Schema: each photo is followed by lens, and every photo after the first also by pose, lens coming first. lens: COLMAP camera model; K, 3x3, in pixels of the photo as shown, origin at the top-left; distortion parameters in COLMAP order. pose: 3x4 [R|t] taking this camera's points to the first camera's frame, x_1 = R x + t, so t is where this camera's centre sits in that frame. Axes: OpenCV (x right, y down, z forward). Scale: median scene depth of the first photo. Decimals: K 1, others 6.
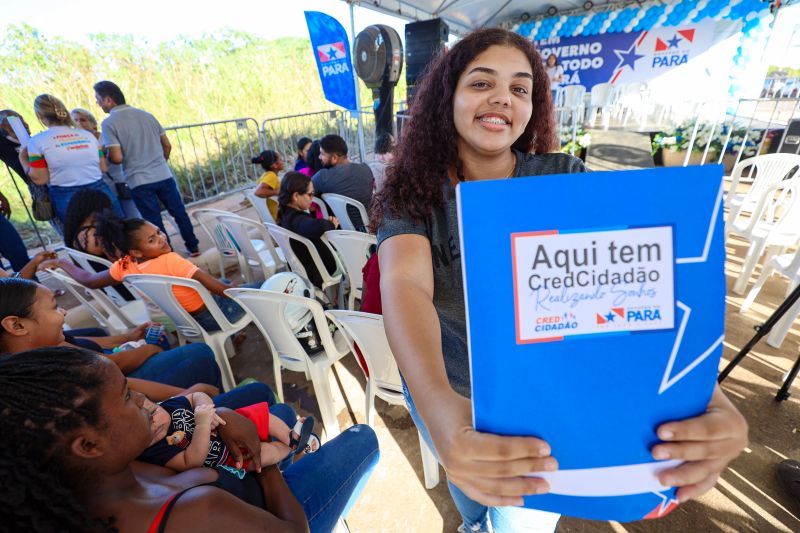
lens RADIAL K [[365.7, 0, 377.6], [0, 365.7, 270.4], [0, 0, 1]] dist [-0.029989, 0.008633]
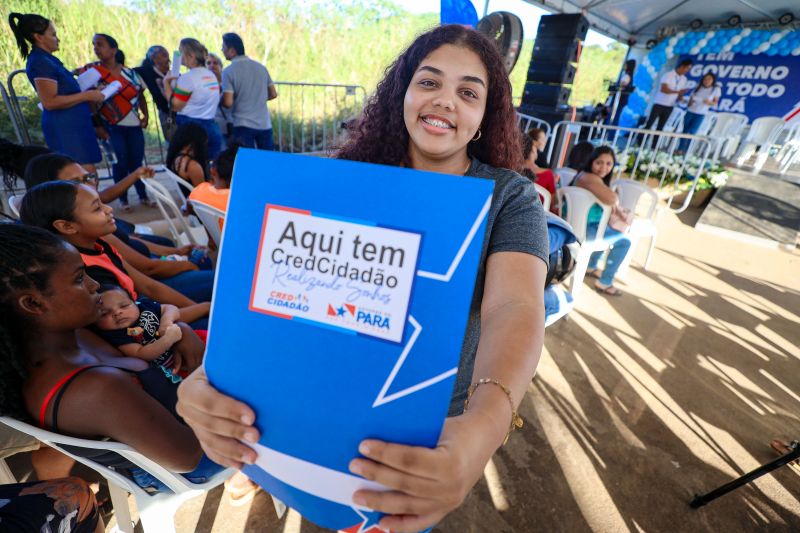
lens RADIAL K [[365.7, 0, 394.3], [0, 365.7, 269.2], [0, 0, 1]] dist [-0.029989, 0.008633]
pose [[0.938246, 0.272346, -0.213357, 0.212131], [-0.264594, 0.962190, 0.064657, -0.017802], [0.222900, -0.004211, 0.974832, 0.016748]]
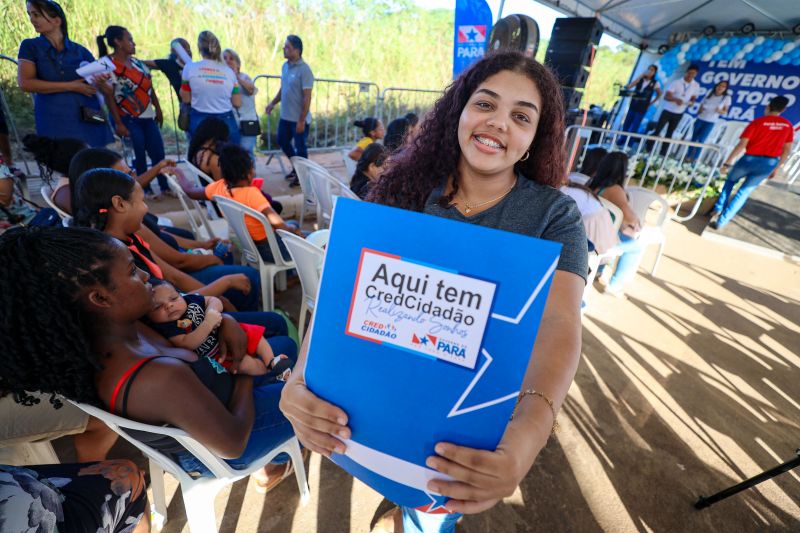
lens RADIAL K [[365.7, 0, 390.5], [0, 365.7, 264.0], [0, 0, 1]] dist [-0.029989, 0.008633]
pose [[0.927144, 0.306341, -0.215776, 0.160394], [-0.296073, 0.951874, 0.079228, -0.037989], [0.229662, -0.009570, 0.973223, -0.040287]]
